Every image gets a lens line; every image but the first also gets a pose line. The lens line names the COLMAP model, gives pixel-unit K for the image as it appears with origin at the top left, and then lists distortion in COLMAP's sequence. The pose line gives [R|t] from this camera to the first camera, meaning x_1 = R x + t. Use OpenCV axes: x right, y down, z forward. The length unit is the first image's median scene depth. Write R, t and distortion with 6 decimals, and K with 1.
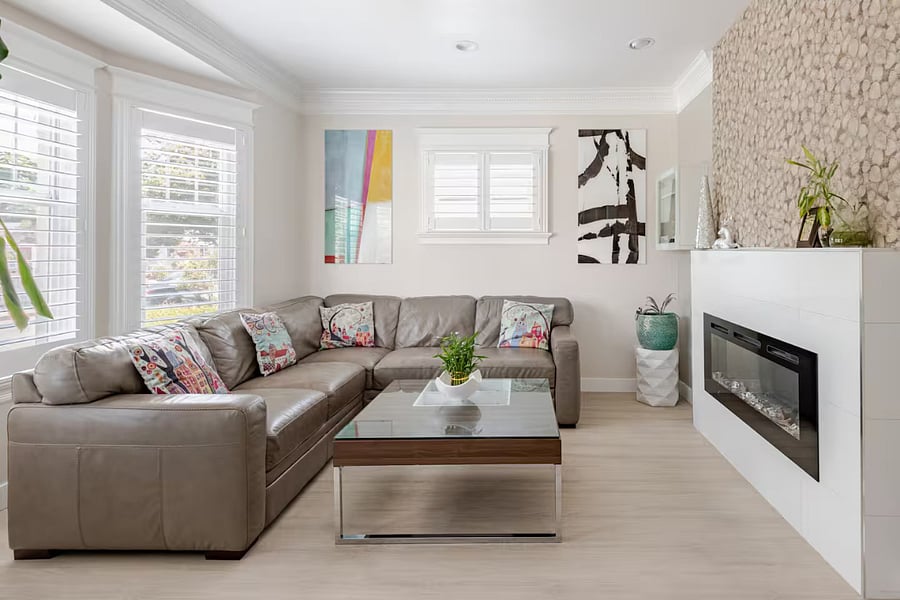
lens RADIAL K [[466.9, 0, 527.2], [0, 466.9, 251.4], [0, 0, 1]] dist [0.002642, -0.001130]
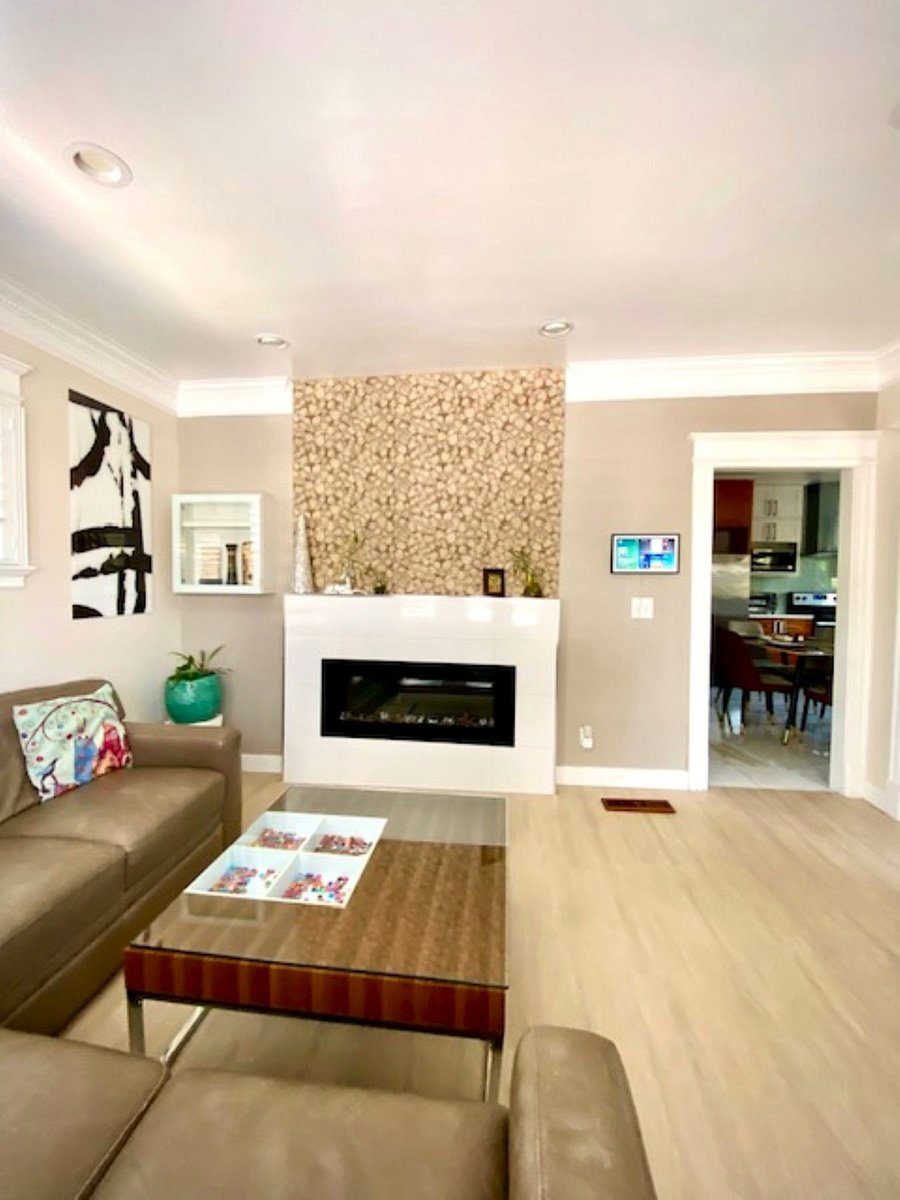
lens RADIAL K [[478.6, 0, 444.9], [0, 478.6, 600.7], [0, 0, 1]] dist [-0.014425, 0.000111]
pose [[0.107813, -0.047087, 0.993055, -0.433465], [-0.014617, 0.998695, 0.048941, -0.033470], [-0.994064, -0.019792, 0.106984, 0.468973]]
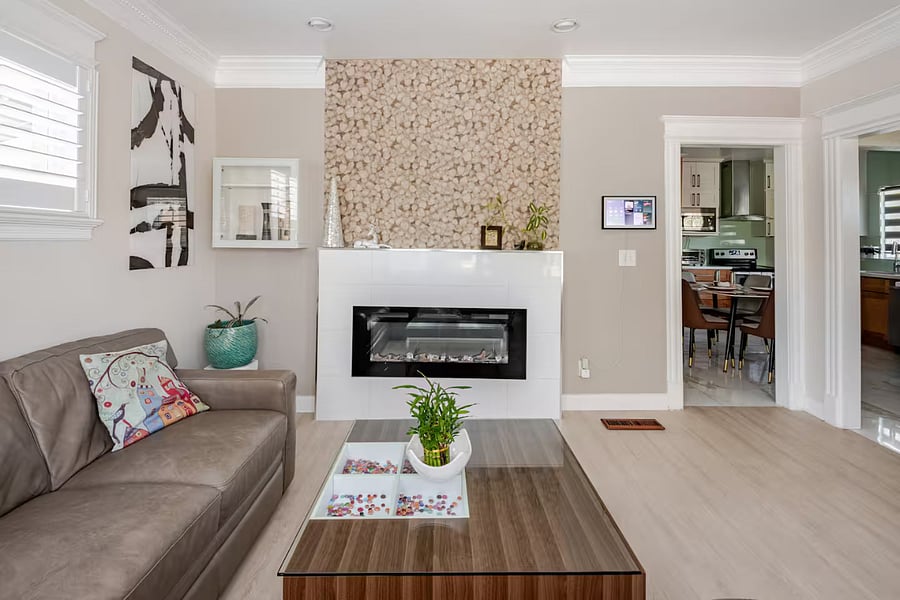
lens RADIAL K [[420.0, 0, 445.4], [0, 420.0, 242.1], [0, 0, 1]] dist [-0.014062, -0.001902]
pose [[0.002227, -0.003361, 0.999992, -0.444154], [-0.011963, 0.999923, 0.003388, -0.018942], [-0.999926, -0.011970, 0.002186, 0.577848]]
